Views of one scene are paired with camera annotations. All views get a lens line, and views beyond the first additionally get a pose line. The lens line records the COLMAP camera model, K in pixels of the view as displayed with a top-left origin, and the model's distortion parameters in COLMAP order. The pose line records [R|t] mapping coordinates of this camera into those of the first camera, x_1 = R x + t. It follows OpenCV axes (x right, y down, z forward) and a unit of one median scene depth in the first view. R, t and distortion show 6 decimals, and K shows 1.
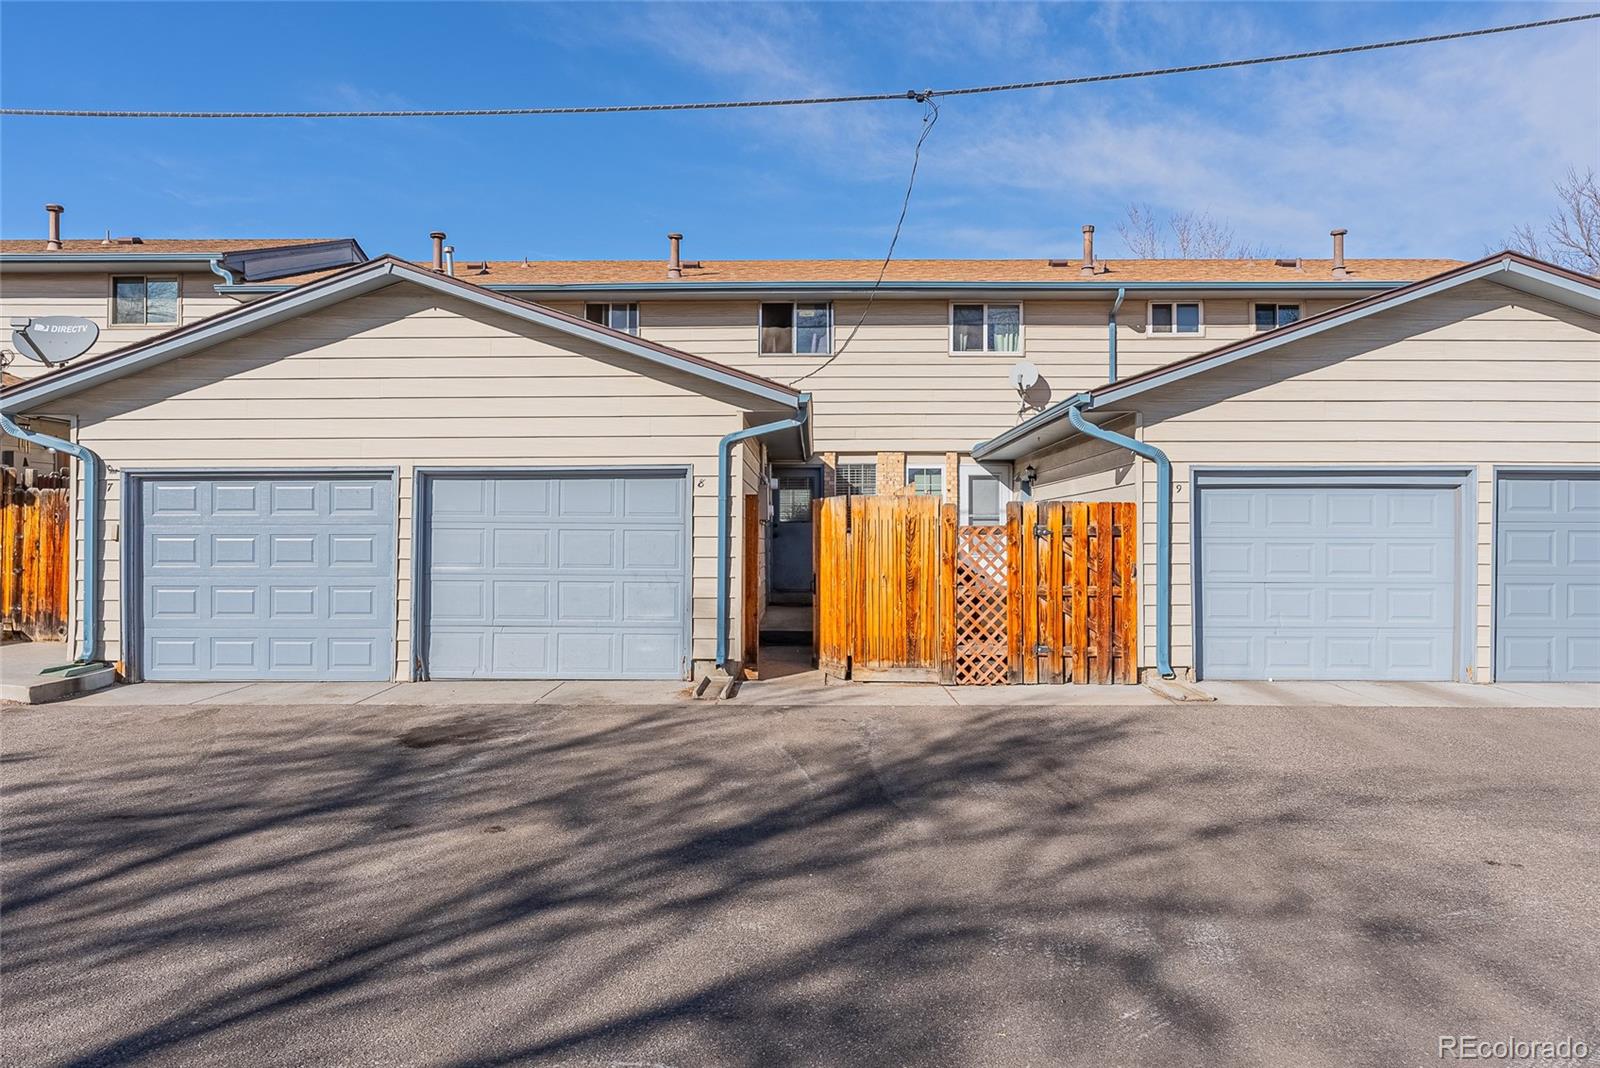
lens RADIAL K [[1052.2, 0, 809.3], [0, 1052.2, 528.6], [0, 0, 1]] dist [-0.002570, -0.000790]
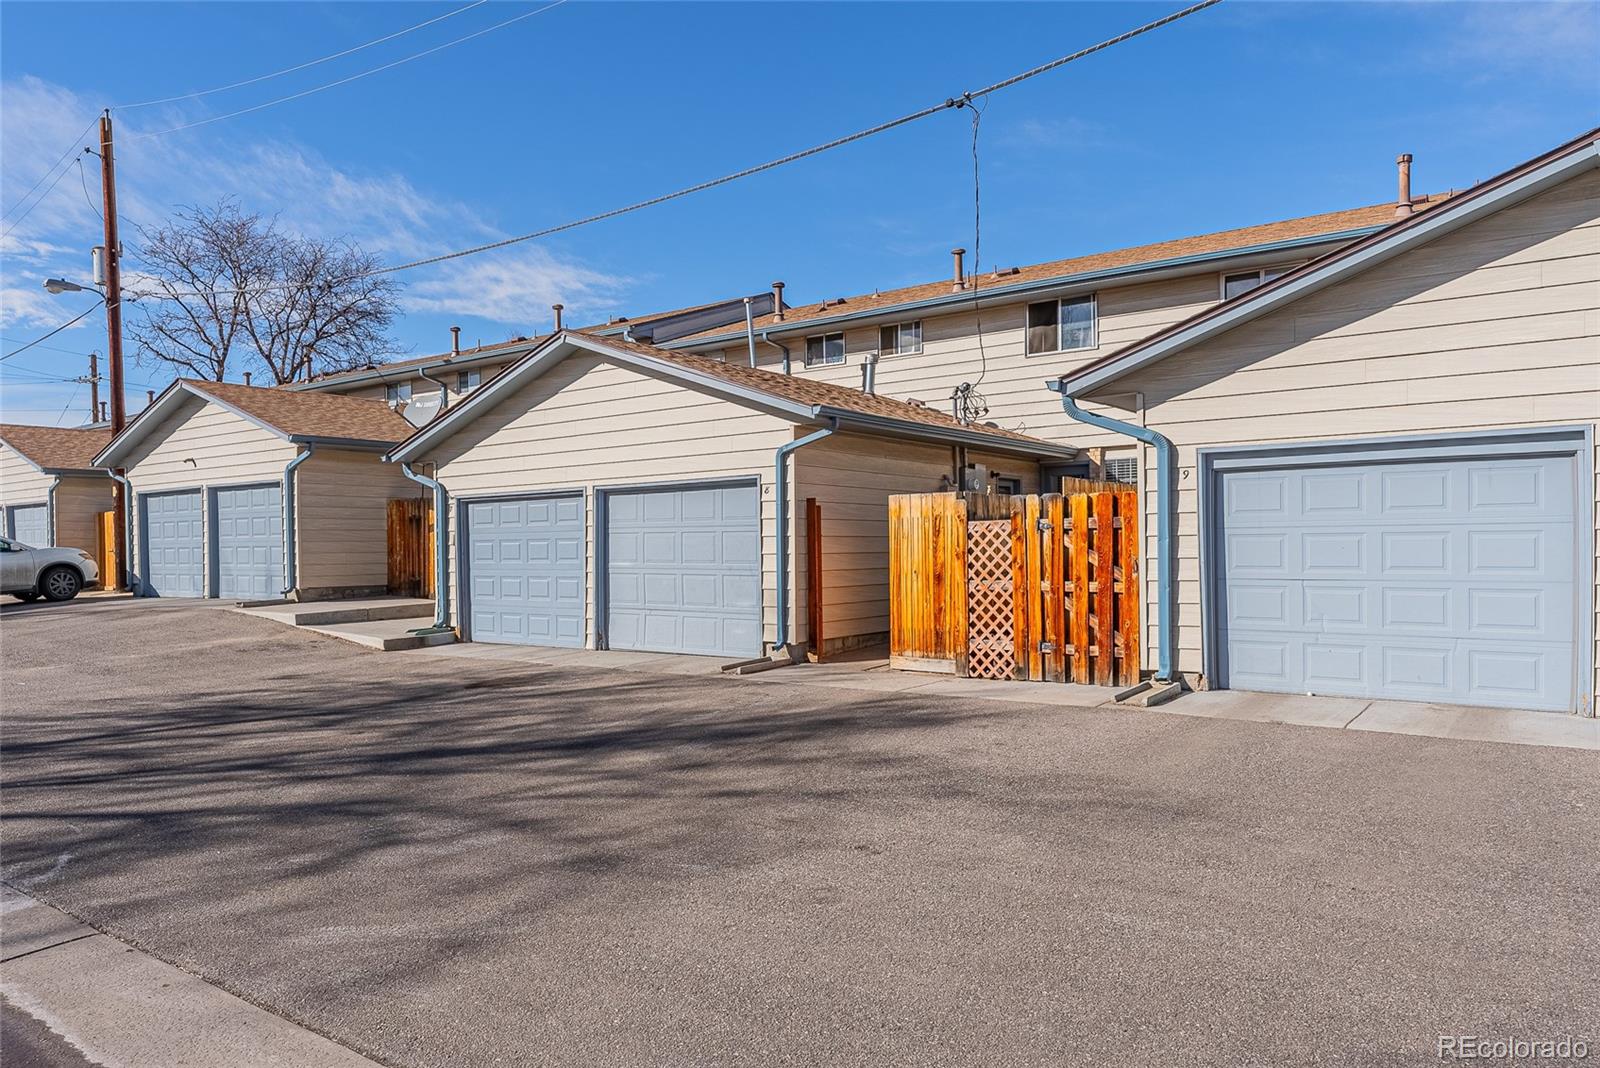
lens RADIAL K [[1053.9, 0, 807.9], [0, 1053.9, 542.7], [0, 0, 1]] dist [-0.000117, -0.000786]
pose [[0.820541, -0.012331, -0.571455, 0.596973], [0.018388, 0.999819, 0.004830, 0.009967], [0.571292, -0.014471, 0.820619, 0.073317]]
